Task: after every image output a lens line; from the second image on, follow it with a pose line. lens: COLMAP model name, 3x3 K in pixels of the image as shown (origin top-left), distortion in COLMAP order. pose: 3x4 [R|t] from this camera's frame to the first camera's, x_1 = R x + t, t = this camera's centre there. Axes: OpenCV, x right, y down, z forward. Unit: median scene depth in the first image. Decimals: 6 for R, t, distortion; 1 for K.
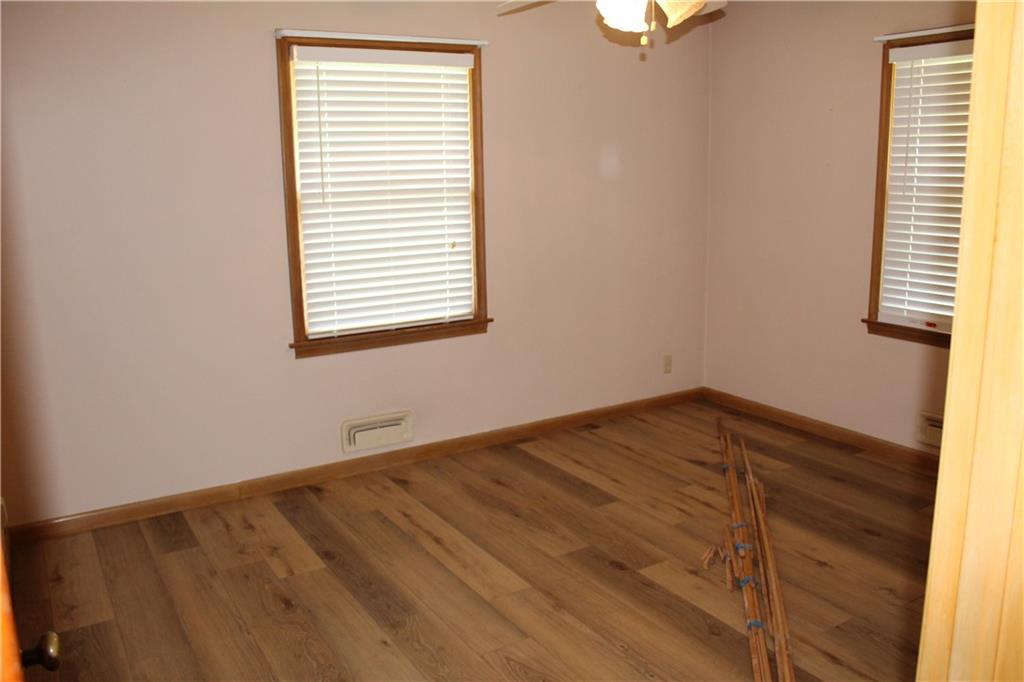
lens RADIAL K [[845.1, 0, 508.0], [0, 845.1, 339.4], [0, 0, 1]] dist [-0.175061, 0.161969]
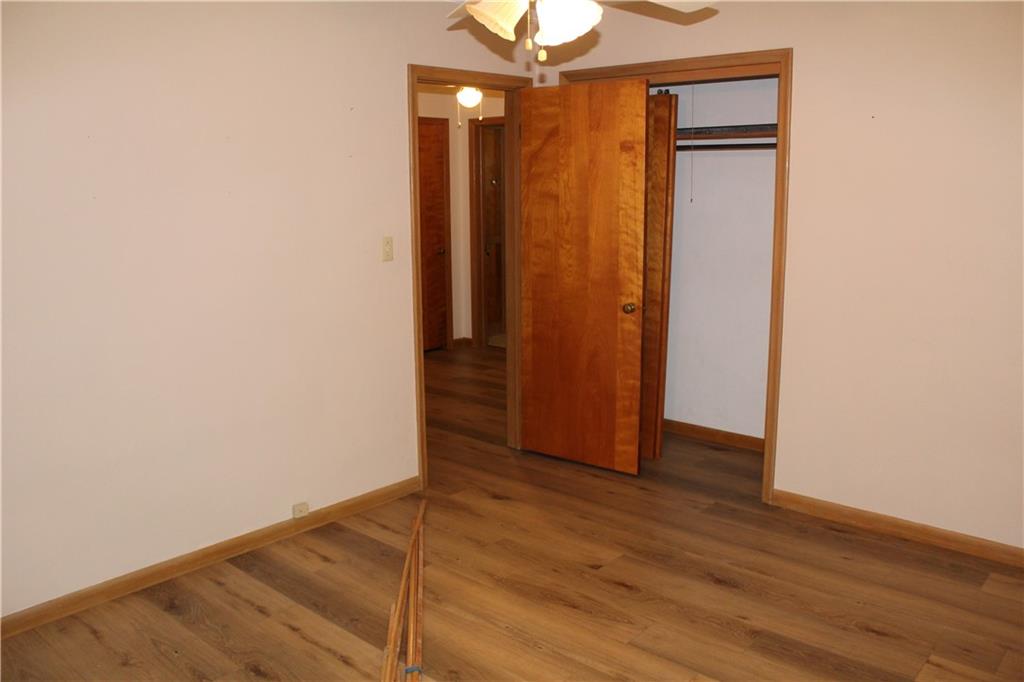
lens RADIAL K [[845.1, 0, 508.0], [0, 845.1, 339.4], [0, 0, 1]] dist [-0.175061, 0.161969]
pose [[-0.958437, 0.086463, -0.271888, 0.421806], [-0.025515, 0.923179, 0.383521, -0.395375], [0.284162, 0.374518, -0.882603, 1.731007]]
